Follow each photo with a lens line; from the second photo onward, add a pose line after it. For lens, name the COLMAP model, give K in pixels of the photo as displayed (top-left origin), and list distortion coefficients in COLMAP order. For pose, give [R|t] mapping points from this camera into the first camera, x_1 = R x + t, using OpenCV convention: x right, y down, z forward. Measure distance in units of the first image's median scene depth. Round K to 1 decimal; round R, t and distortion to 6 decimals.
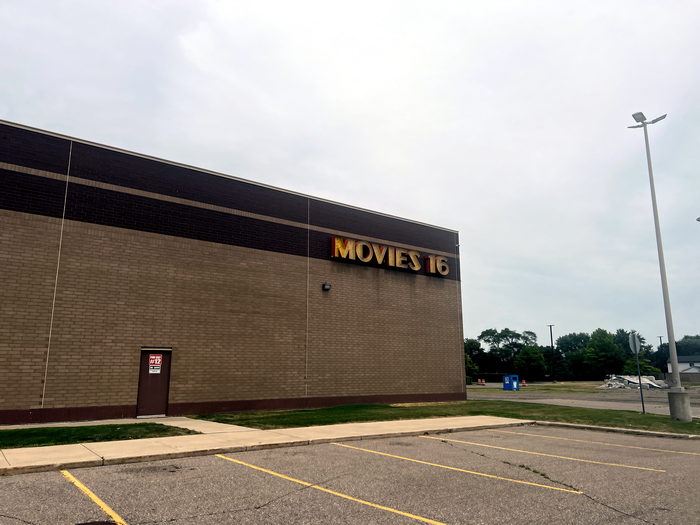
lens RADIAL K [[526.6, 0, 340.8], [0, 526.6, 274.6], [0, 0, 1]] dist [0.024918, -0.034456]
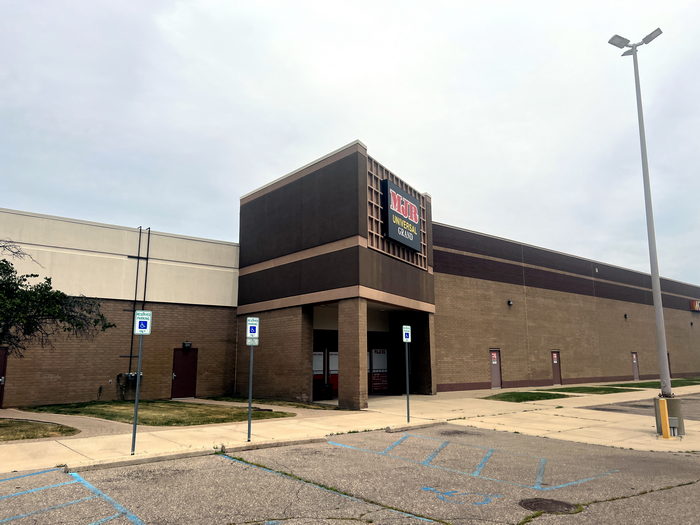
lens RADIAL K [[526.8, 0, 350.0], [0, 526.8, 262.5], [0, 0, 1]] dist [0.096821, -0.115027]
pose [[0.999752, -0.001158, 0.022247, -0.857654], [0.001435, 0.999921, -0.012470, -0.117442], [-0.022231, 0.012499, 0.999675, -0.701381]]
